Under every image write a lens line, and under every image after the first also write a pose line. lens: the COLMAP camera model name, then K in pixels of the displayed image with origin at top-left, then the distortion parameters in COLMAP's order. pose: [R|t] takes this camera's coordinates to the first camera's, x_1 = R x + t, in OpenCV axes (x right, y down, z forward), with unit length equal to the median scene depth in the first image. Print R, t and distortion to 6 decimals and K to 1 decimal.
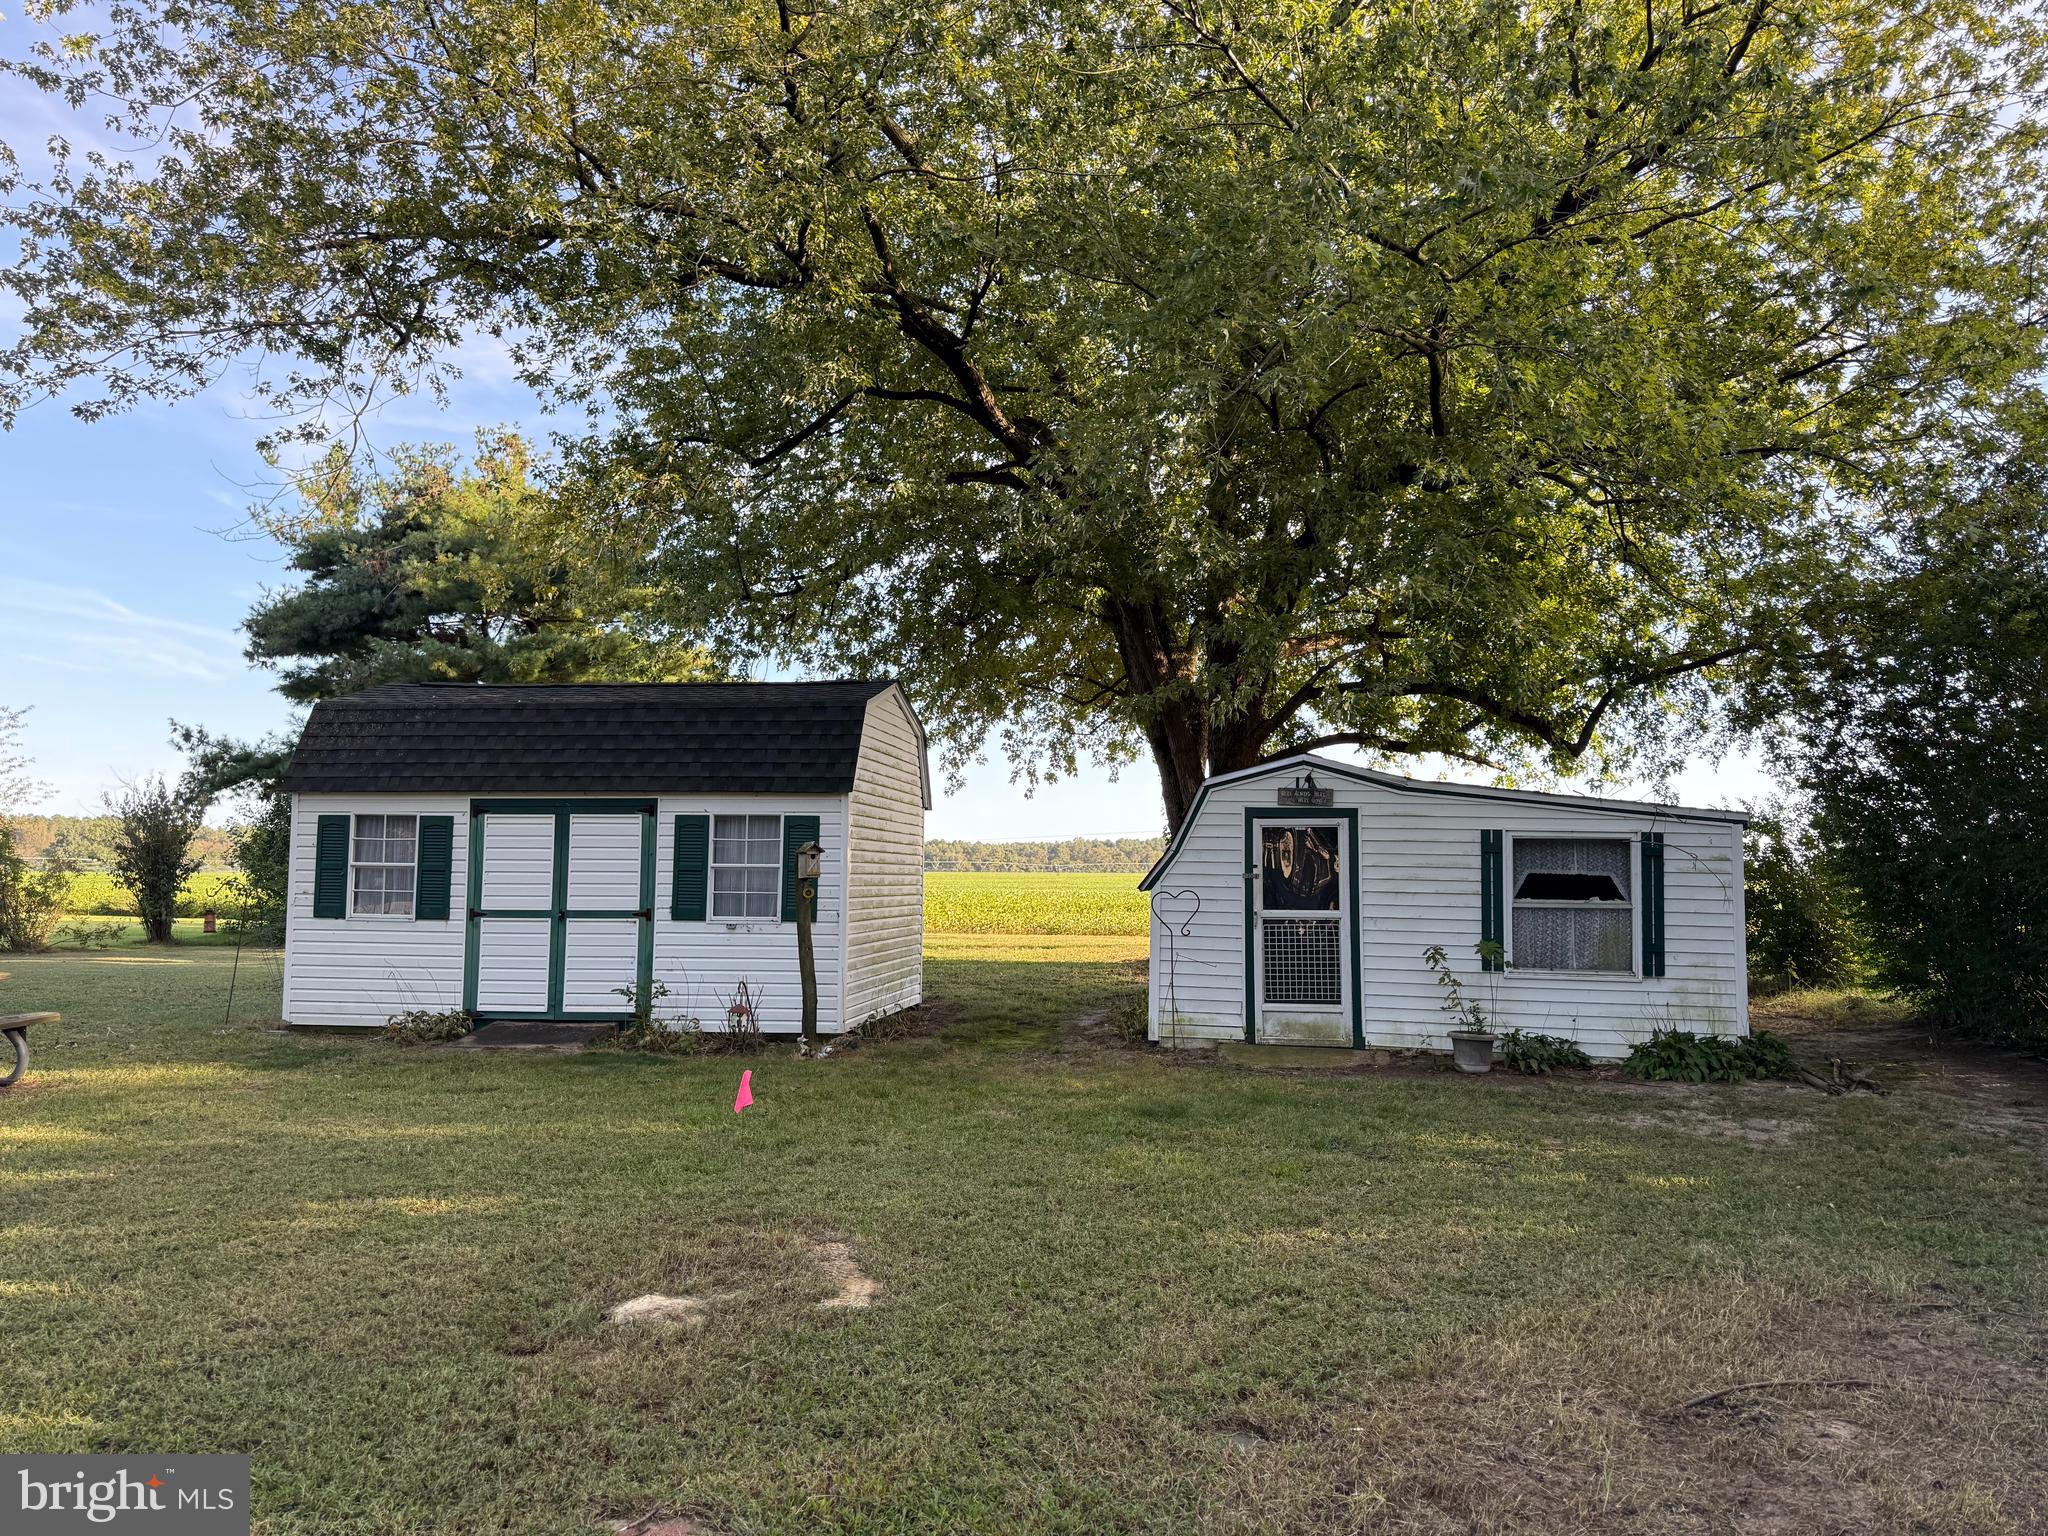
lens RADIAL K [[1455.9, 0, 1024.6], [0, 1455.9, 766.7], [0, 0, 1]] dist [0.047729, -0.049992]
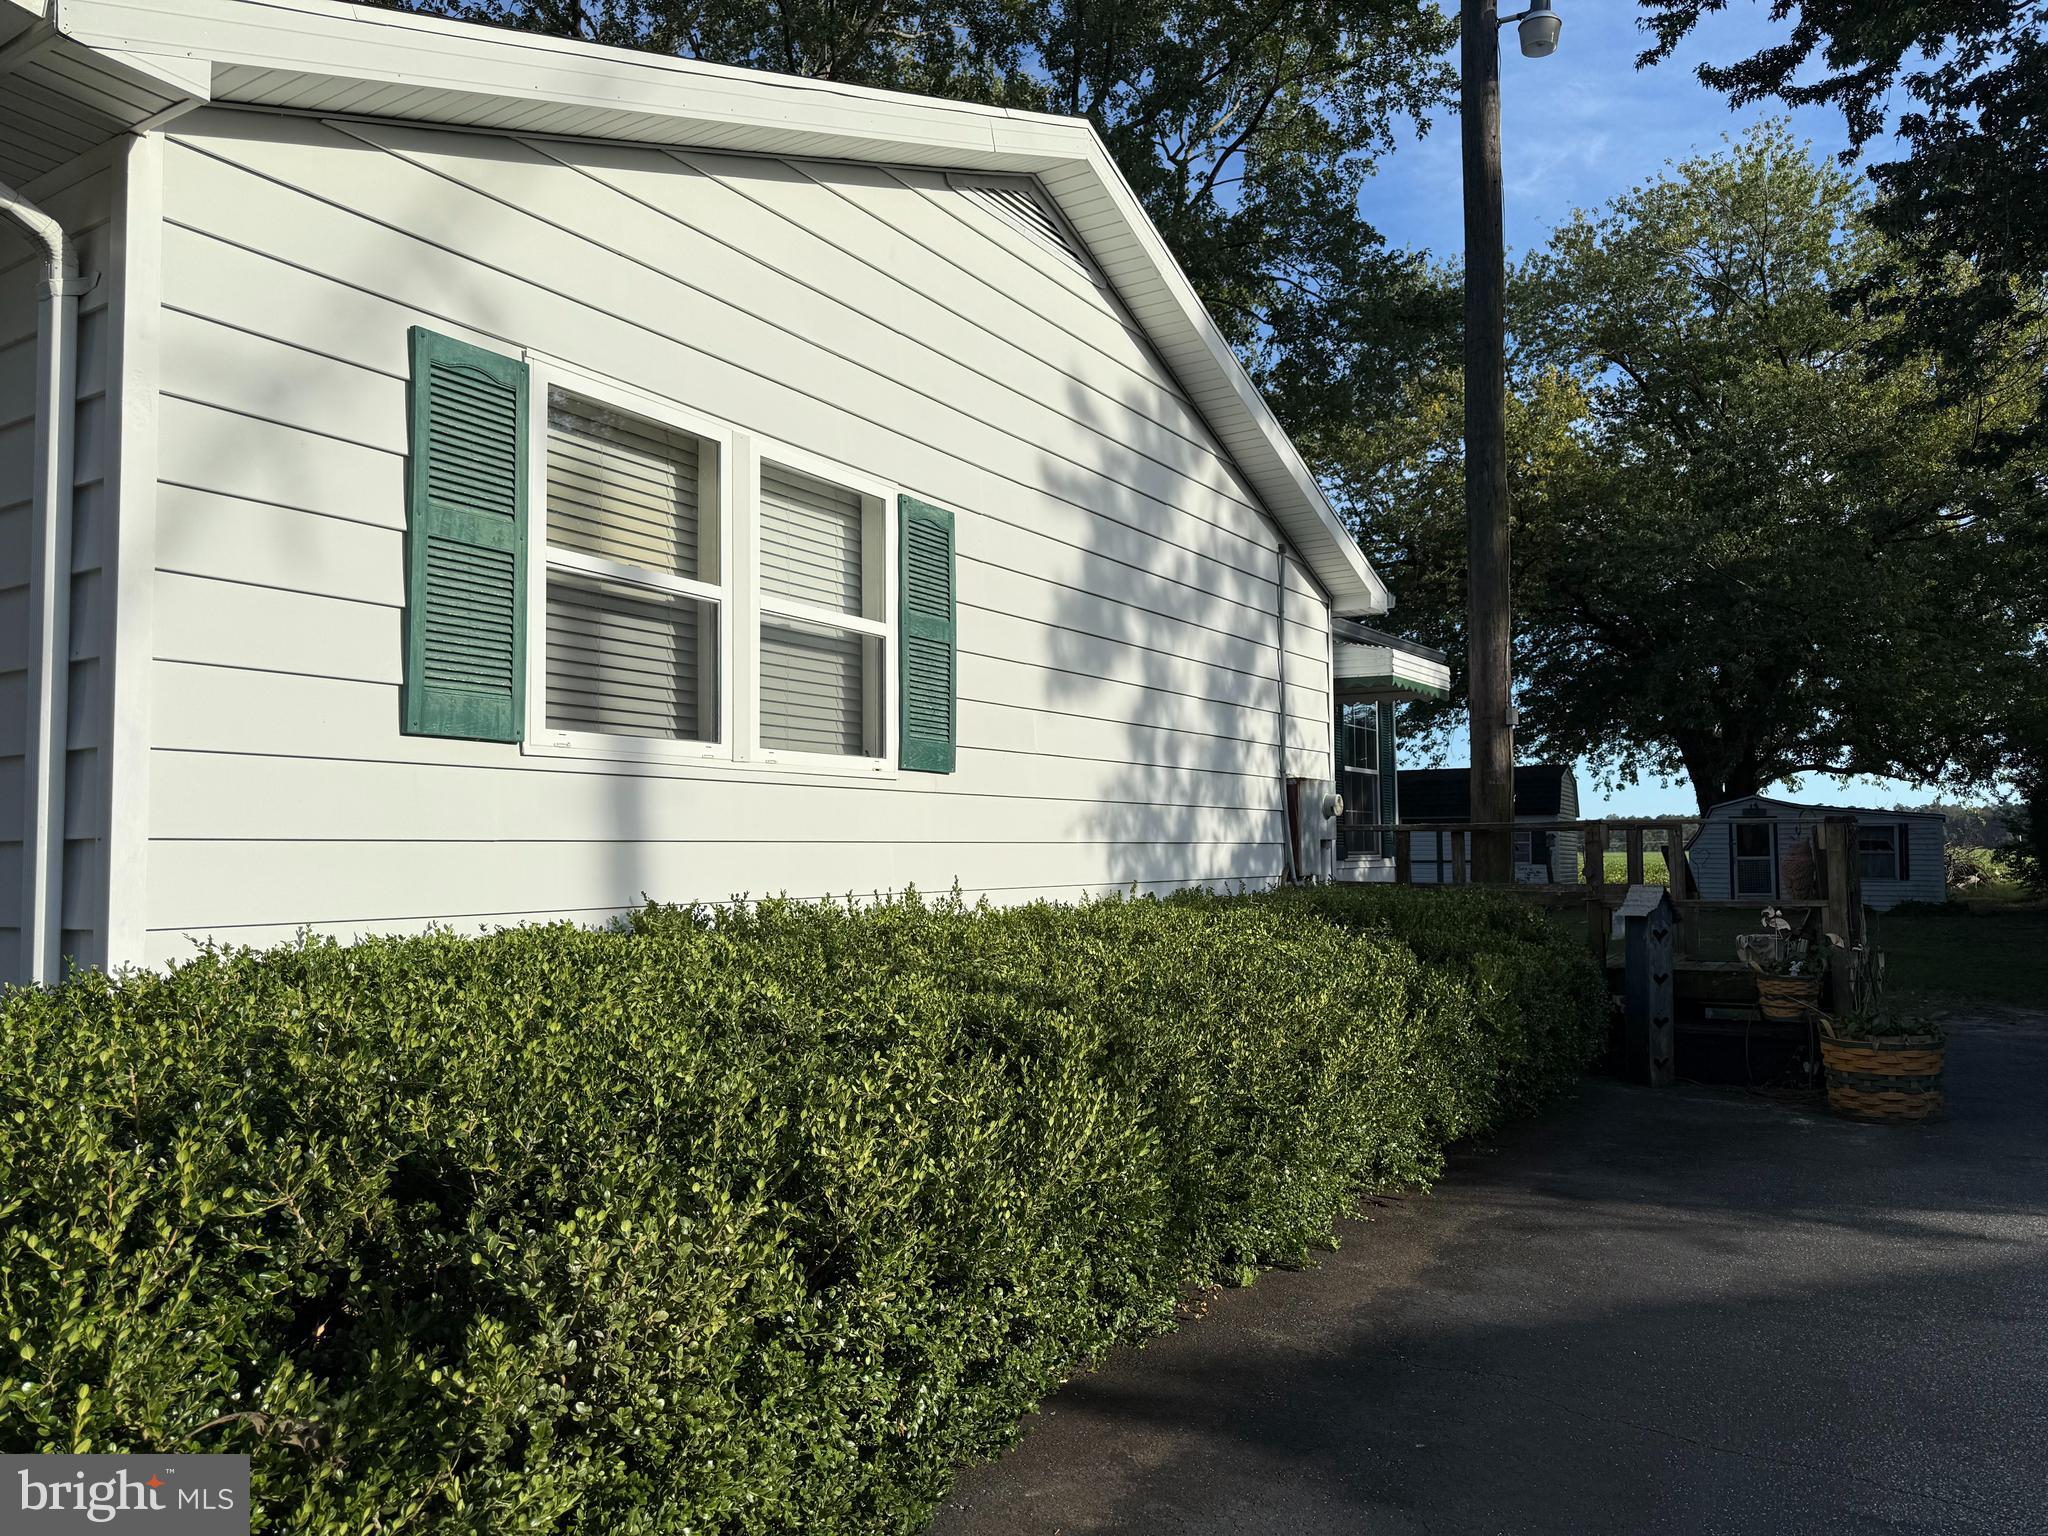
lens RADIAL K [[1455.9, 0, 1036.0], [0, 1455.9, 773.4], [0, 0, 1]] dist [0.047729, -0.049992]
pose [[0.944551, -0.029808, -0.327009, -0.061305], [0.034815, 0.999349, 0.009466, -0.044388], [0.326514, -0.020326, 0.944974, -0.710350]]
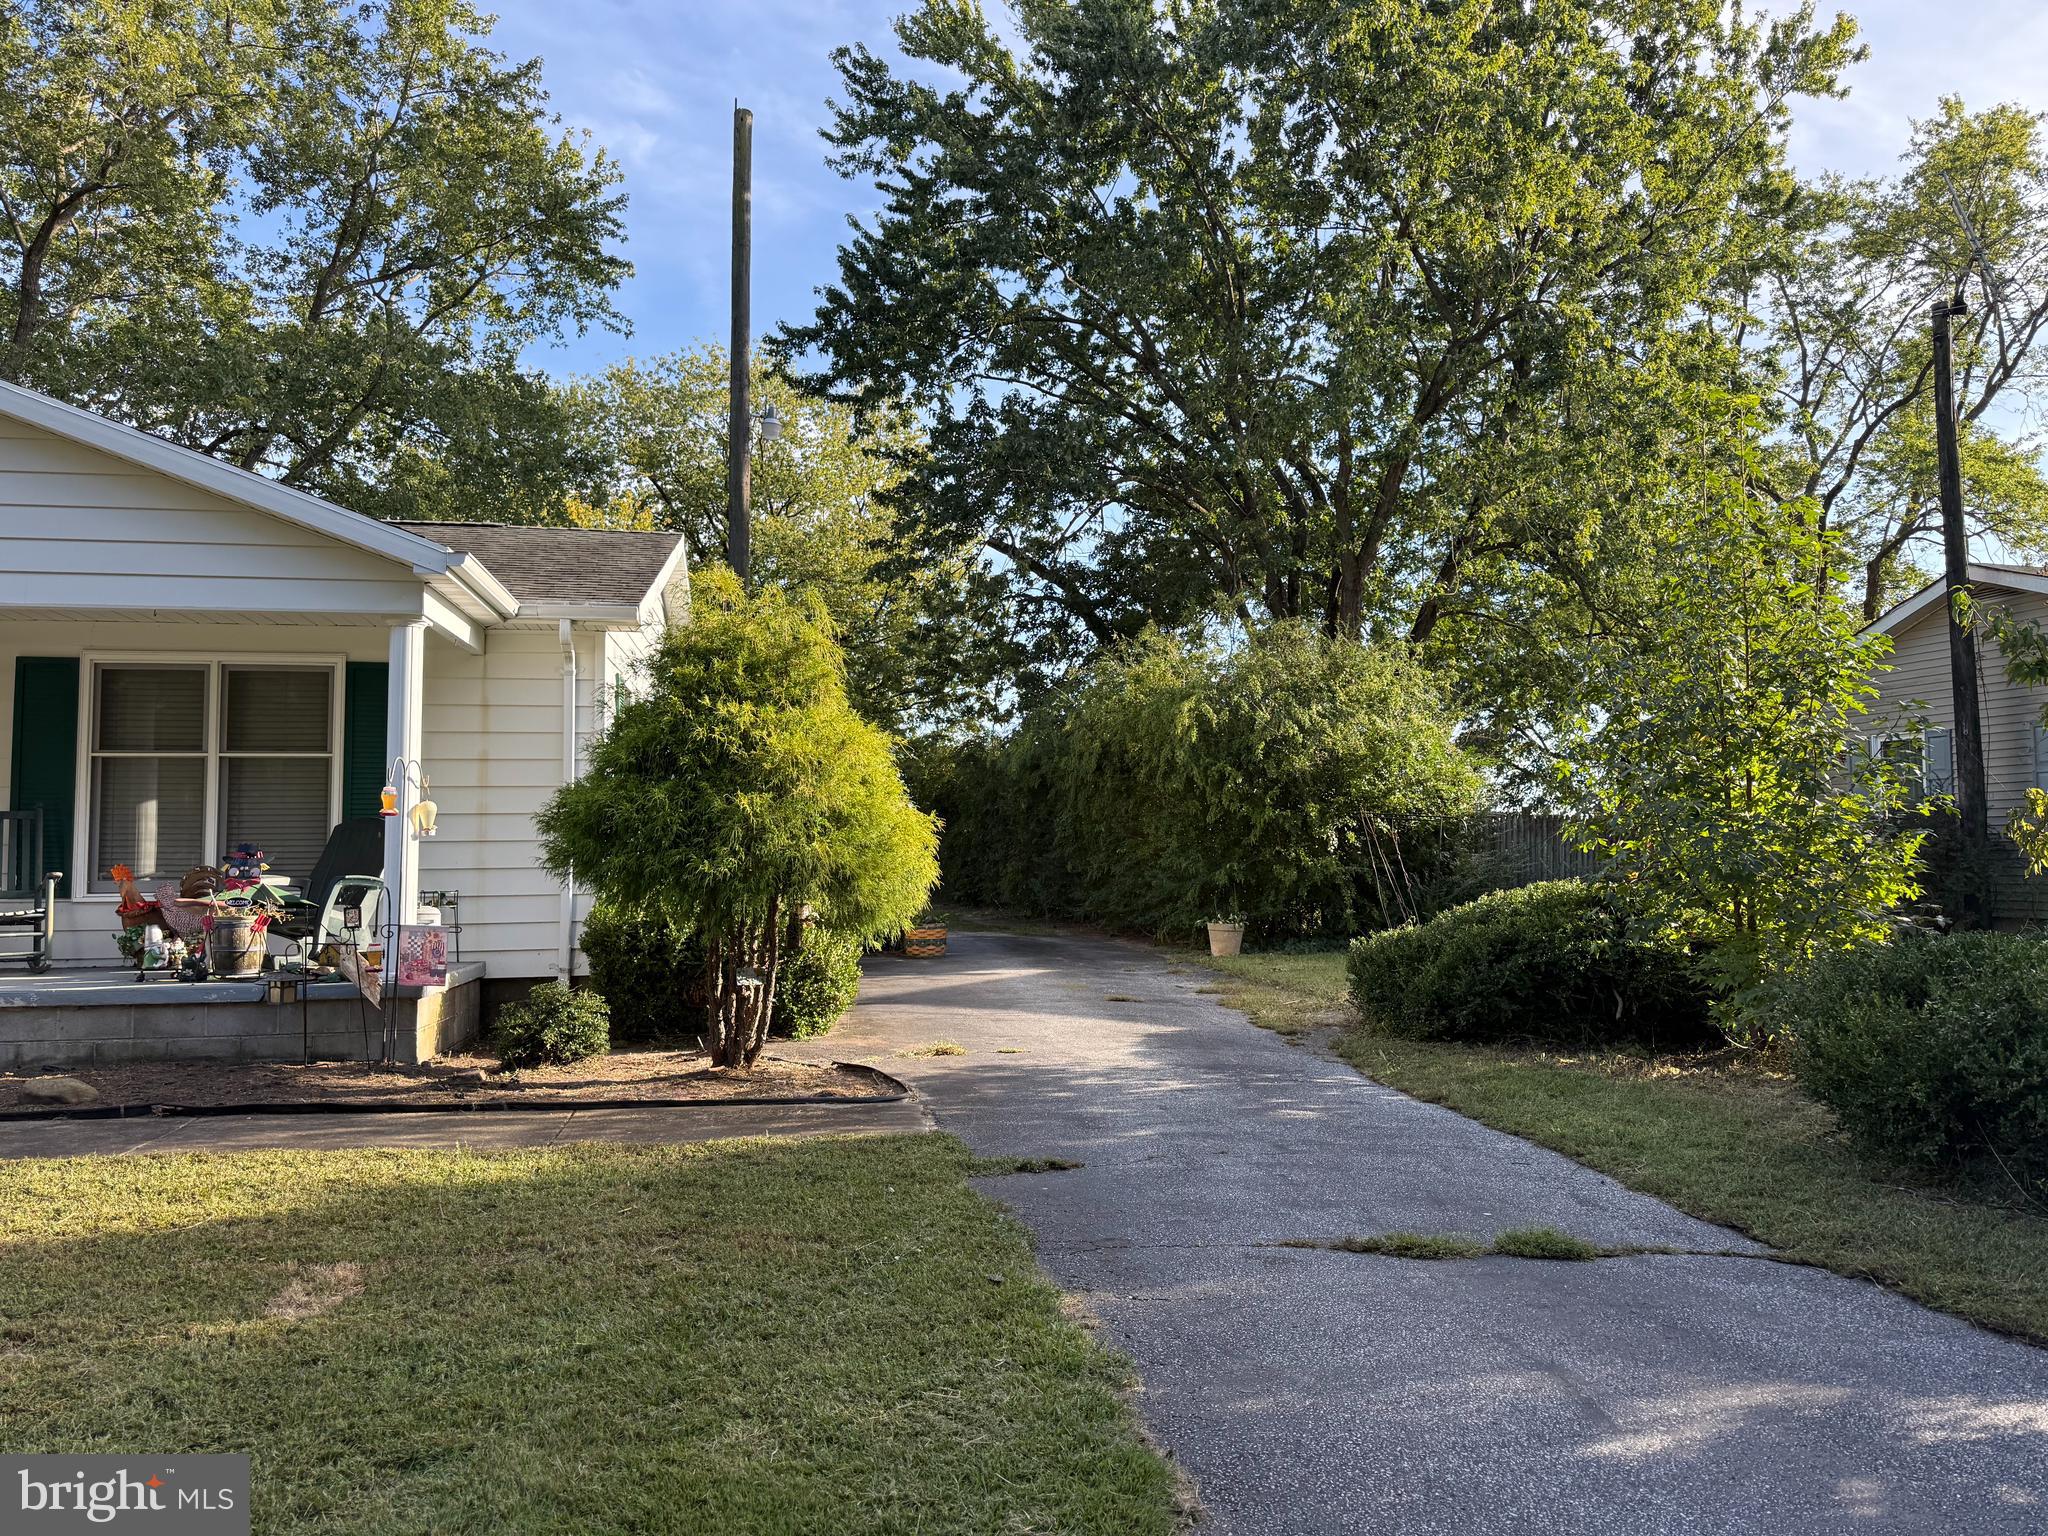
lens RADIAL K [[1455.9, 0, 1031.3], [0, 1455.9, 771.5], [0, 0, 1]] dist [0.047729, -0.049992]
pose [[0.928071, 0.012488, 0.372195, -0.240039], [-0.017482, 0.999797, 0.010044, -0.070438], [-0.371994, -0.015828, 0.928100, -1.110338]]
